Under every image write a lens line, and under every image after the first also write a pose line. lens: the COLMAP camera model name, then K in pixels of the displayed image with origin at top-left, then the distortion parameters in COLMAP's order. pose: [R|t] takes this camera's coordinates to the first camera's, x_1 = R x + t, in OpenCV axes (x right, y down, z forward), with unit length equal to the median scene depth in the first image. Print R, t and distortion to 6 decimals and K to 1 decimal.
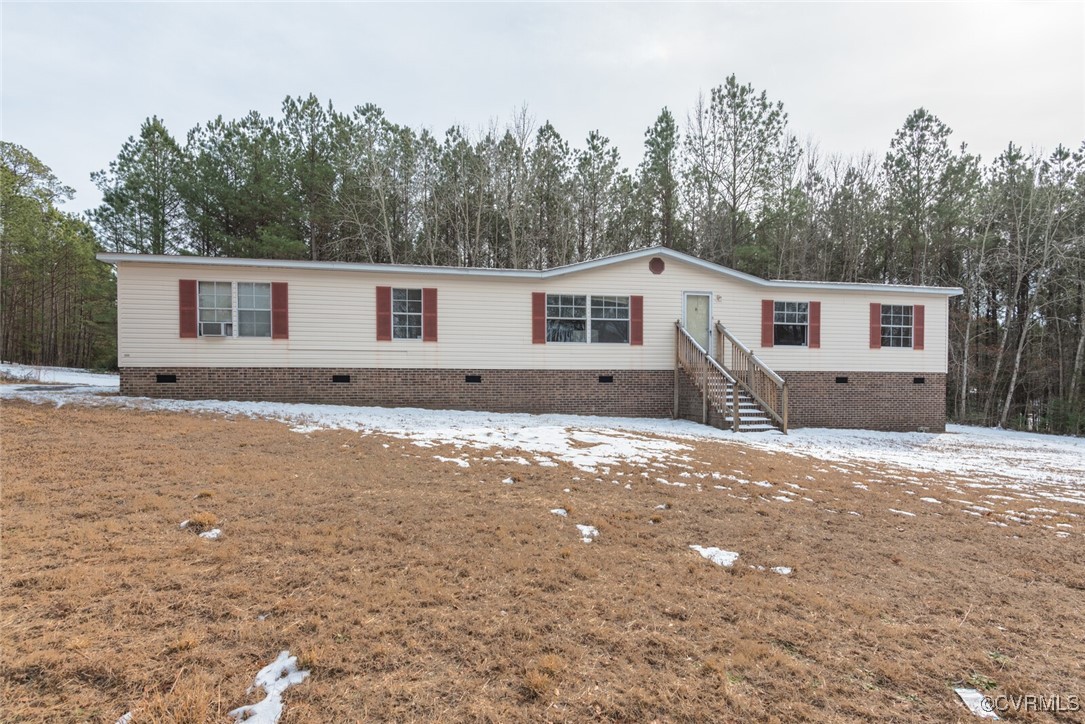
lens RADIAL K [[495.5, 0, 542.8], [0, 495.5, 359.4], [0, 0, 1]] dist [0.028455, -0.017410]
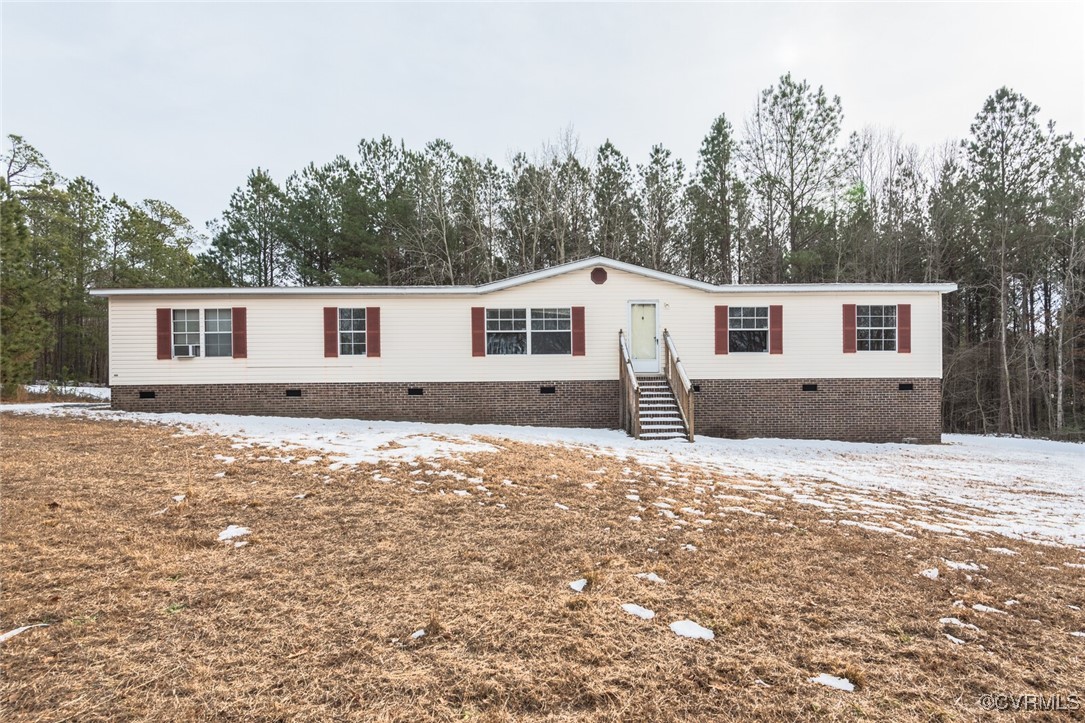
lens RADIAL K [[499.3, 0, 583.8], [0, 499.3, 369.8], [0, 0, 1]] dist [0.026665, -0.015788]
pose [[0.987983, -0.022845, -0.152867, 0.352565], [0.019846, 0.999580, -0.021111, 0.021083], [0.153285, 0.017824, 0.988021, 0.006790]]
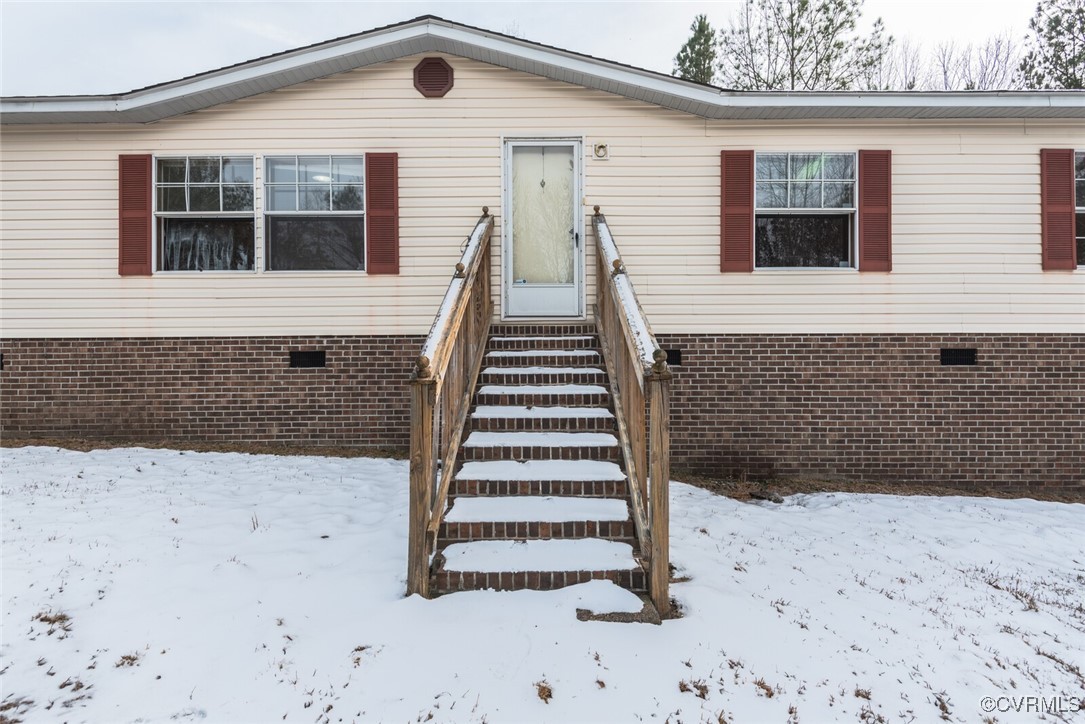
lens RADIAL K [[467.8, 0, 547.4], [0, 467.8, 340.8], [0, 0, 1]] dist [0.002450, -0.000184]
pose [[0.982817, -0.015109, -0.183964, 0.391229], [0.014930, 0.999886, -0.002360, 0.028401], [0.183979, -0.000427, 0.982930, 0.649121]]
